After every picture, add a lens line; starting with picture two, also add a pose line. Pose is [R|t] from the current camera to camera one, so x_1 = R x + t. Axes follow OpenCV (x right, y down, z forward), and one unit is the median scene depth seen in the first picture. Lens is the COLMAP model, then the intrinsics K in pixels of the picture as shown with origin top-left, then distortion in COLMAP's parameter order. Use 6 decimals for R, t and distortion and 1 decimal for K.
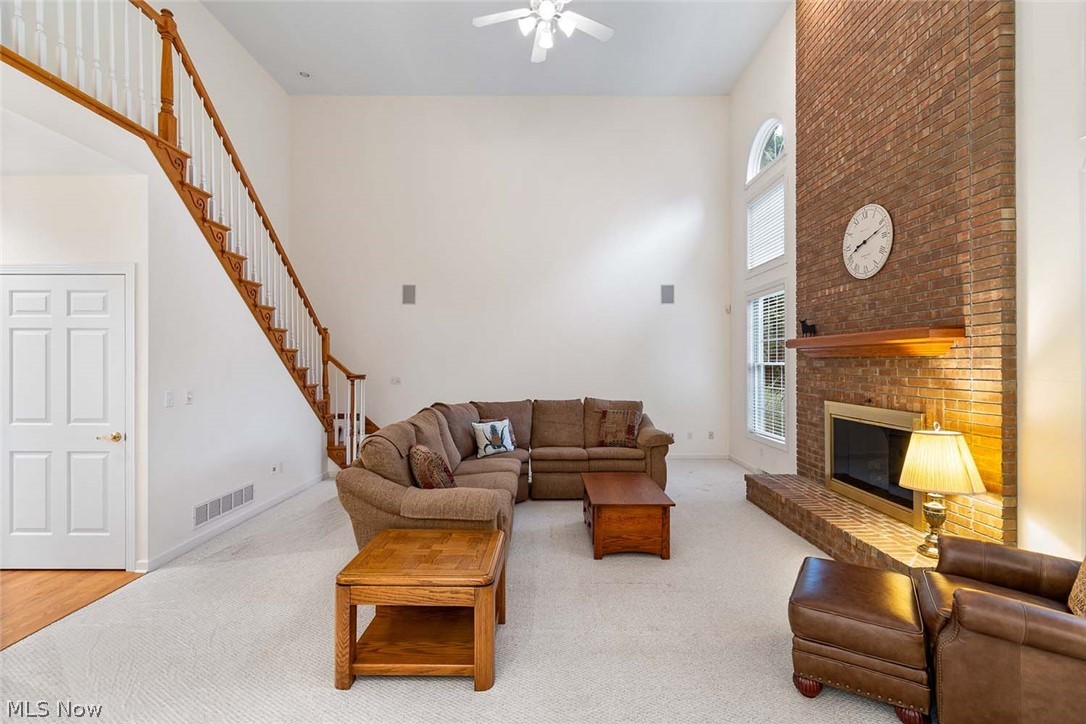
lens RADIAL K [[483.0, 0, 543.2], [0, 483.0, 359.3], [0, 0, 1]] dist [0.000704, -0.000904]
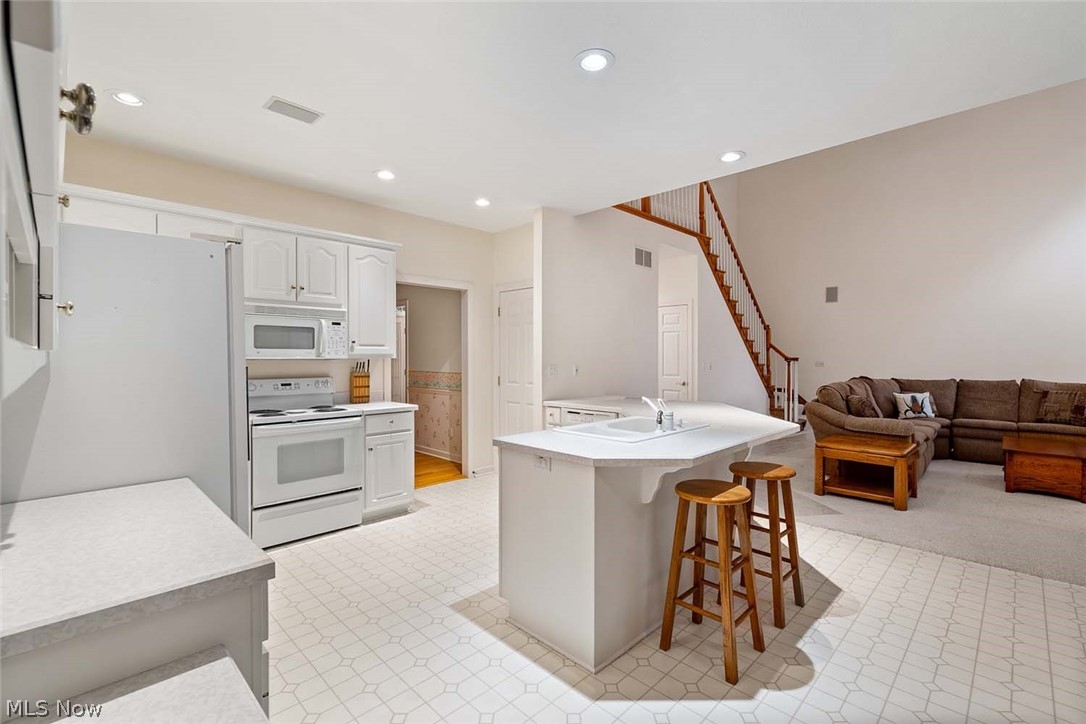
lens RADIAL K [[483.0, 0, 543.2], [0, 483.0, 359.3], [0, 0, 1]] dist [0.000704, -0.000904]
pose [[0.714372, 0.003654, -0.699757, 0.088871], [0.005596, 0.999925, 0.010934, 0.020651], [0.699744, -0.011726, 0.714297, -0.586751]]
